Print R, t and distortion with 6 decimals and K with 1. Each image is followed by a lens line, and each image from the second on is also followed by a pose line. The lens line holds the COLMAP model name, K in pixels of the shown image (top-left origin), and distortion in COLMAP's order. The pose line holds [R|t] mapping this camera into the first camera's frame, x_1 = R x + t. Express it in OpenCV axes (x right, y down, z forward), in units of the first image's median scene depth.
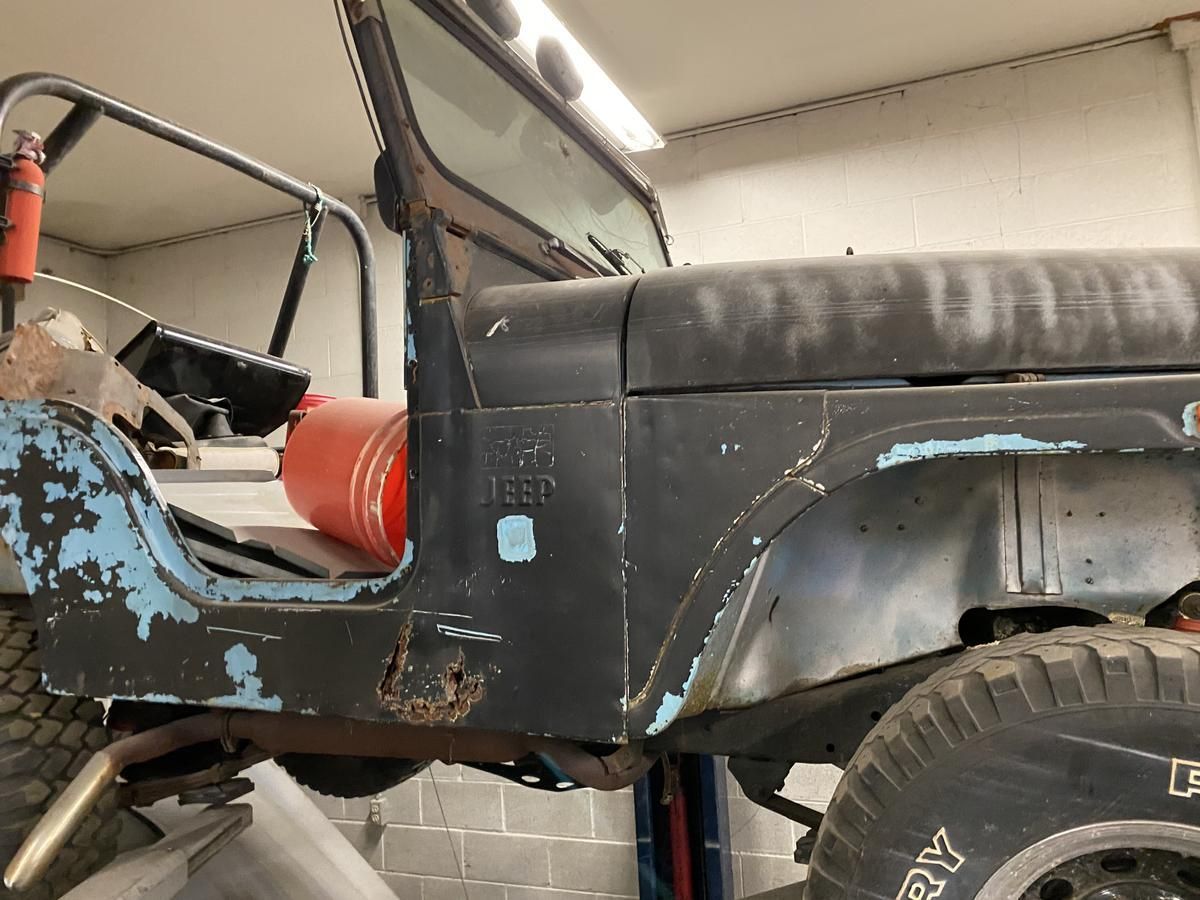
lens RADIAL K [[918.1, 0, 591.1], [0, 918.1, 441.4], [0, 0, 1]] dist [0.063400, -0.092181]
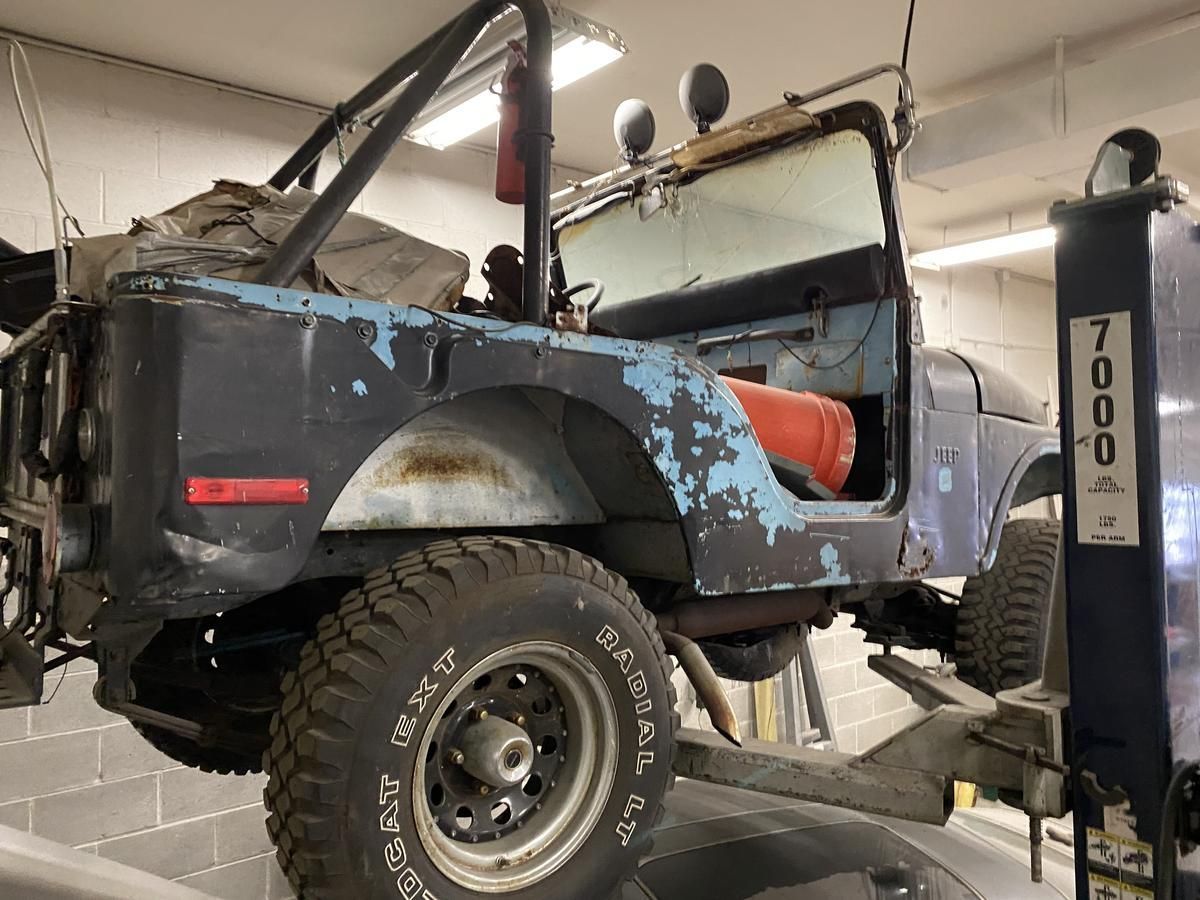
lens RADIAL K [[918.1, 0, 620.0], [0, 918.1, 428.4], [0, 0, 1]] dist [0.063400, -0.092181]
pose [[0.485167, 0.082702, 0.870502, -1.808785], [-0.087938, 0.995085, -0.045527, 0.125666], [-0.869988, -0.054462, 0.490056, 0.548719]]
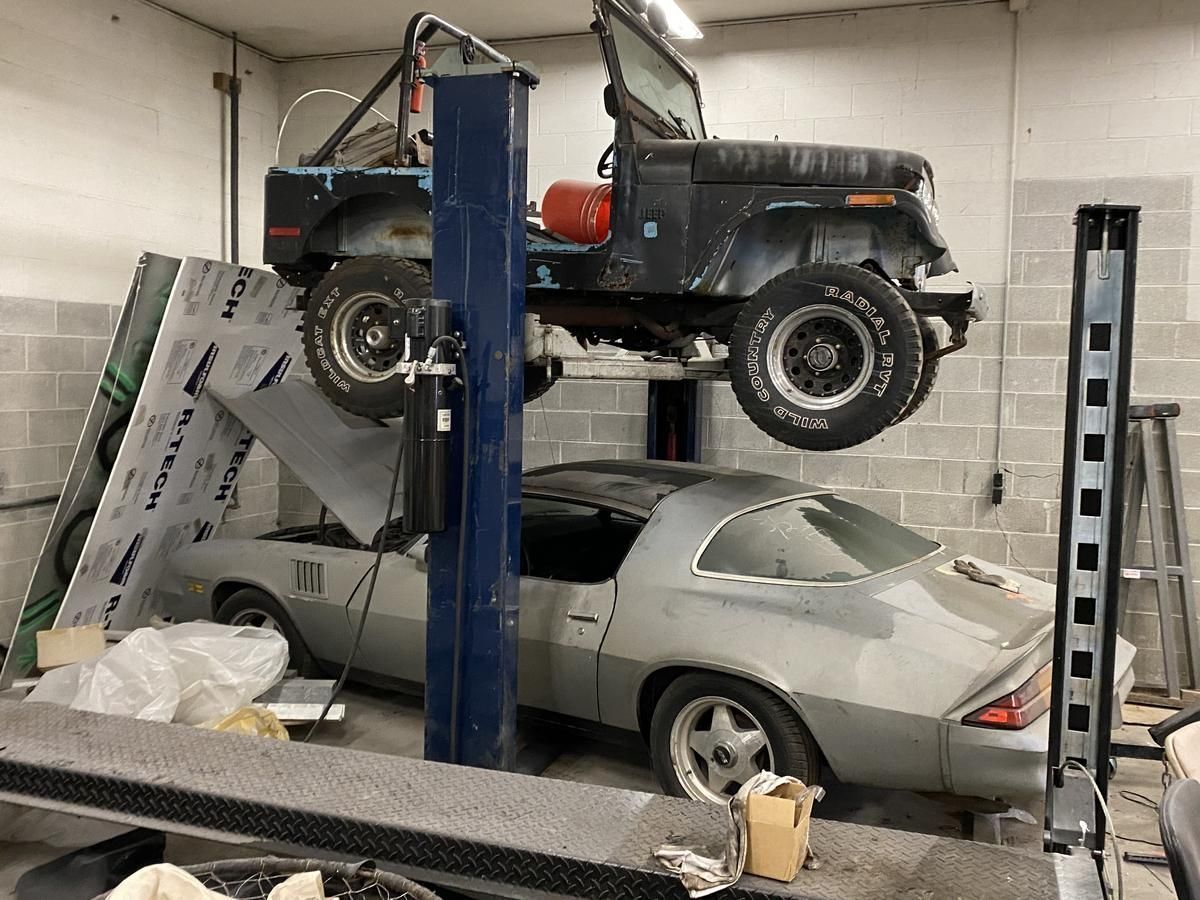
lens RADIAL K [[1077.8, 0, 585.9], [0, 1077.8, 451.9], [0, 0, 1]] dist [0.088597, -0.035456]
pose [[0.996449, 0.076664, 0.034824, -0.309791], [-0.081219, 0.984208, 0.157284, 0.242500], [-0.022216, -0.159554, 0.986939, -2.252593]]
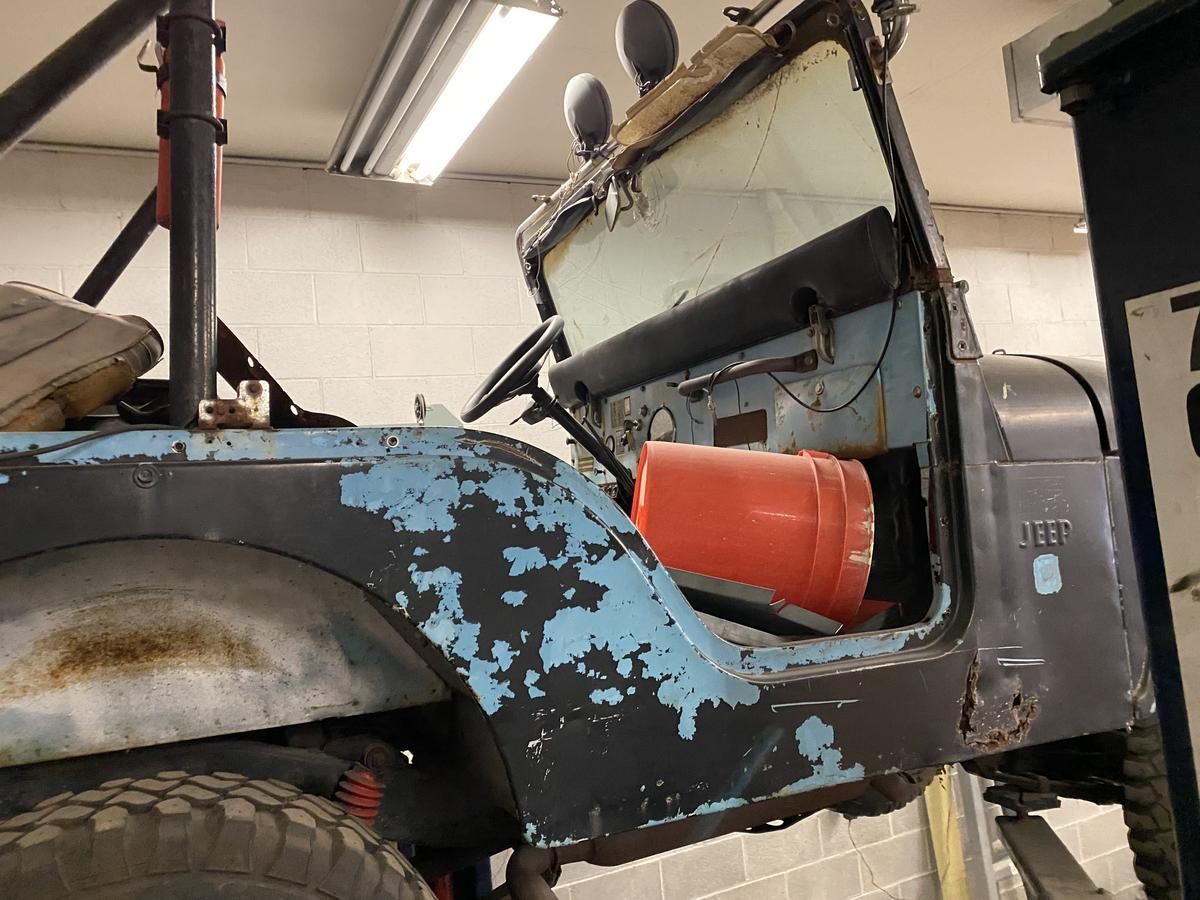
lens RADIAL K [[918.1, 0, 604.0], [0, 918.1, 433.4], [0, 0, 1]] dist [0.063400, -0.092181]
pose [[0.684398, 0.046485, 0.727625, -1.143460], [-0.001205, 0.998036, -0.062627, 0.001044], [-0.729108, 0.041985, 0.683110, 0.504854]]
